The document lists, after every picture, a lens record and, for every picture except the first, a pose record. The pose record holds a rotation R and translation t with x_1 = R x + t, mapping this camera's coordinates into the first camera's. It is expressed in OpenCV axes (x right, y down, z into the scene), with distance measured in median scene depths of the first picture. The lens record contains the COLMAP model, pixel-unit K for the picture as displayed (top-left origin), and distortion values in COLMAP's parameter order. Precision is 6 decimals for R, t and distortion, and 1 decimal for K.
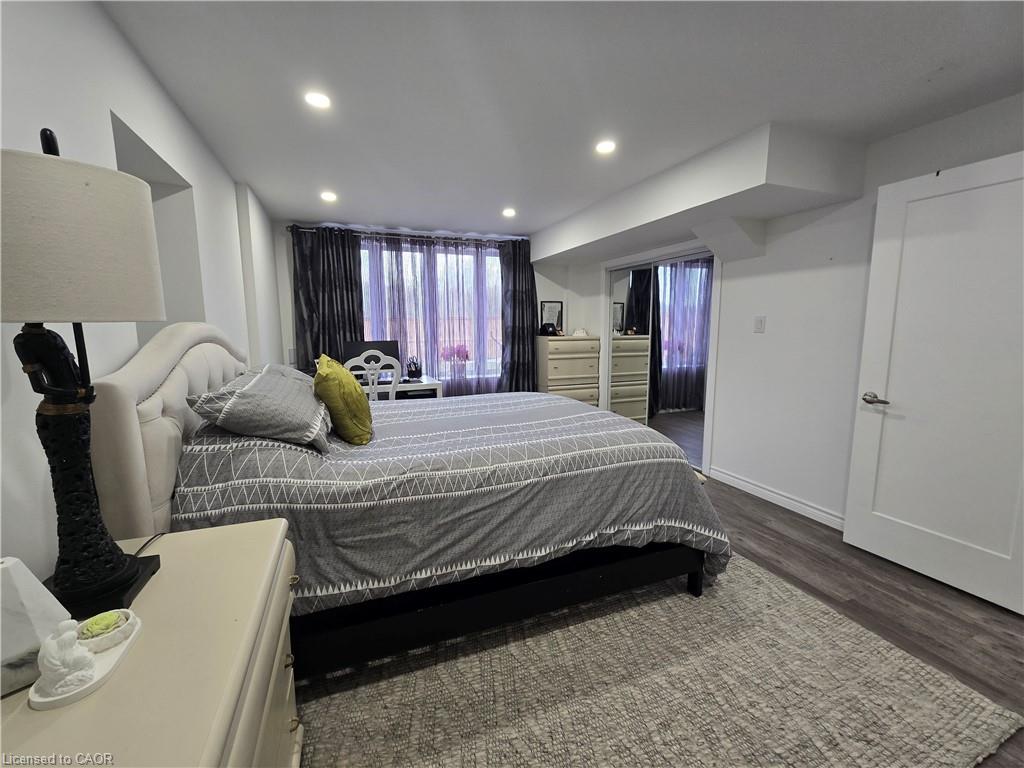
lens RADIAL K [[420.9, 0, 508.1], [0, 420.9, 379.1], [0, 0, 1]] dist [-0.002490, 0.001112]
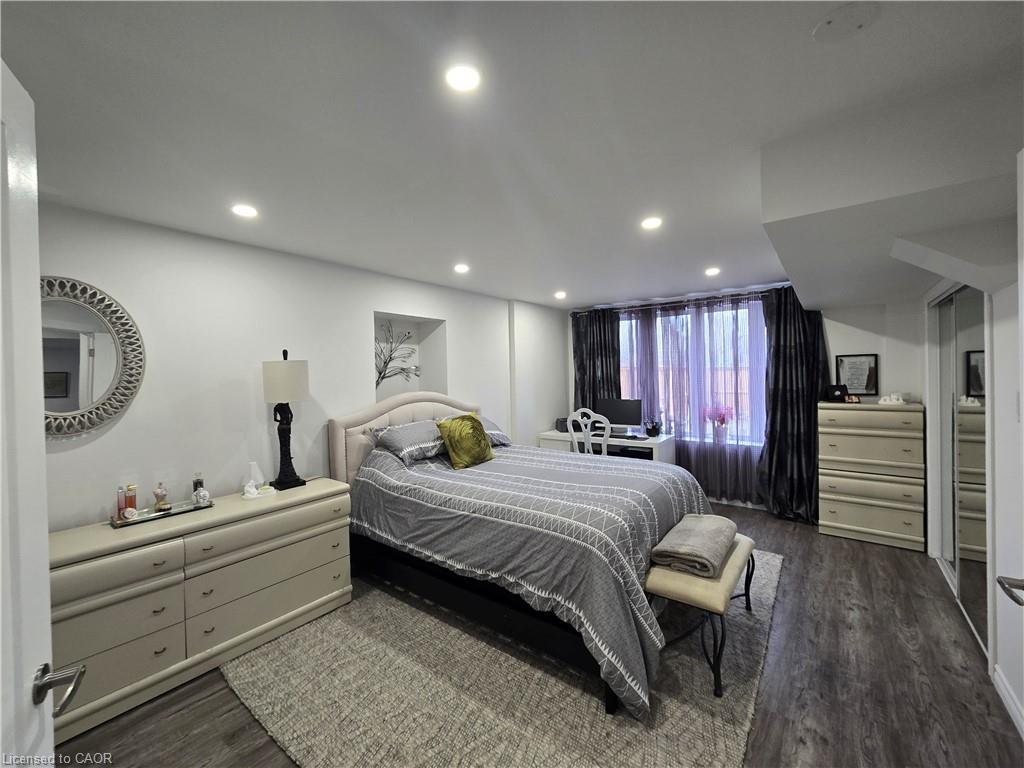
lens RADIAL K [[420.9, 0, 508.1], [0, 420.9, 379.1], [0, 0, 1]] dist [-0.002490, 0.001112]
pose [[0.521038, 0.004697, -0.853520, 1.230783], [-0.095995, 0.993963, -0.053132, -0.132628], [0.848118, 0.109618, 0.518344, 0.315644]]
